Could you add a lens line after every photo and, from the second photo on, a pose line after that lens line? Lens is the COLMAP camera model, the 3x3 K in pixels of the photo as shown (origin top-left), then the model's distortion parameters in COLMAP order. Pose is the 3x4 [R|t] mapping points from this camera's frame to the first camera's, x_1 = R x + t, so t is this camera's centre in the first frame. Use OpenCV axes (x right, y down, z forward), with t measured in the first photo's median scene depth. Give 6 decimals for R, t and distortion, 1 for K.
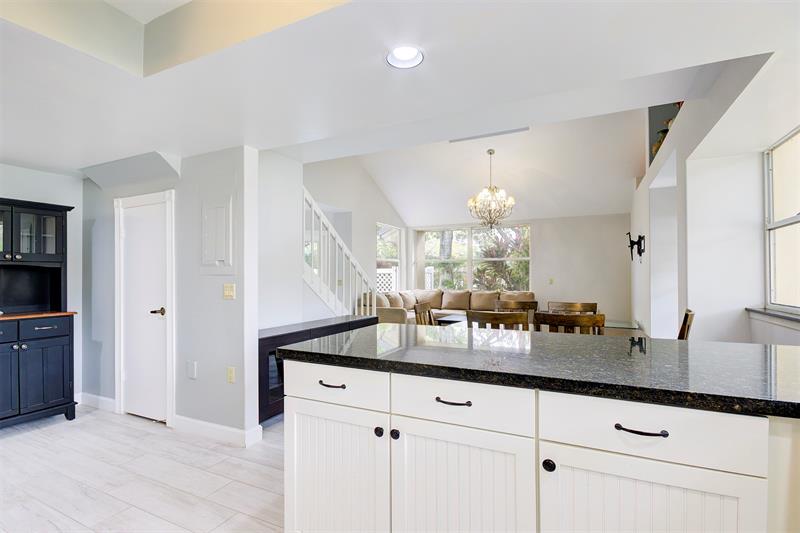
lens RADIAL K [[383.1, 0, 402.7], [0, 383.1, 271.8], [0, 0, 1]] dist [0.002207, 0.002176]
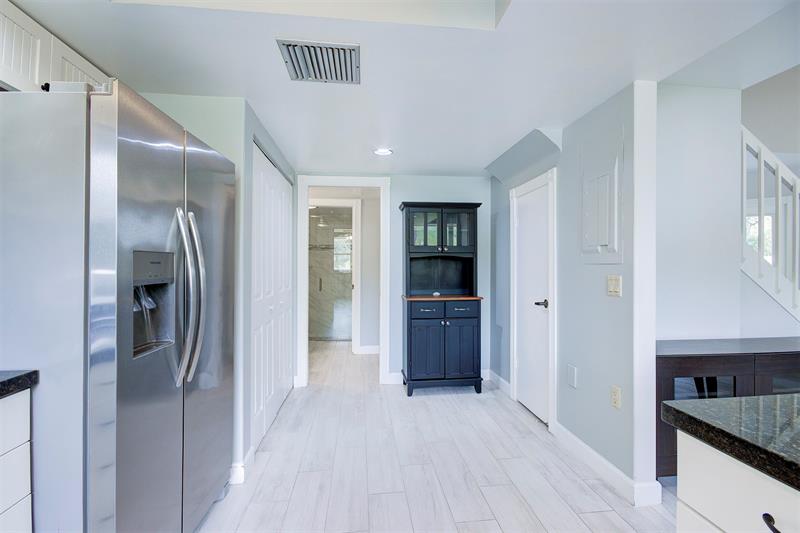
lens RADIAL K [[383.1, 0, 419.2], [0, 383.1, 268.3], [0, 0, 1]] dist [0.002207, 0.002176]
pose [[0.572448, 0.008656, -0.819895, -0.054133], [0.004976, 0.999889, 0.014031, 0.004502], [0.819926, -0.012112, 0.572342, 0.253802]]
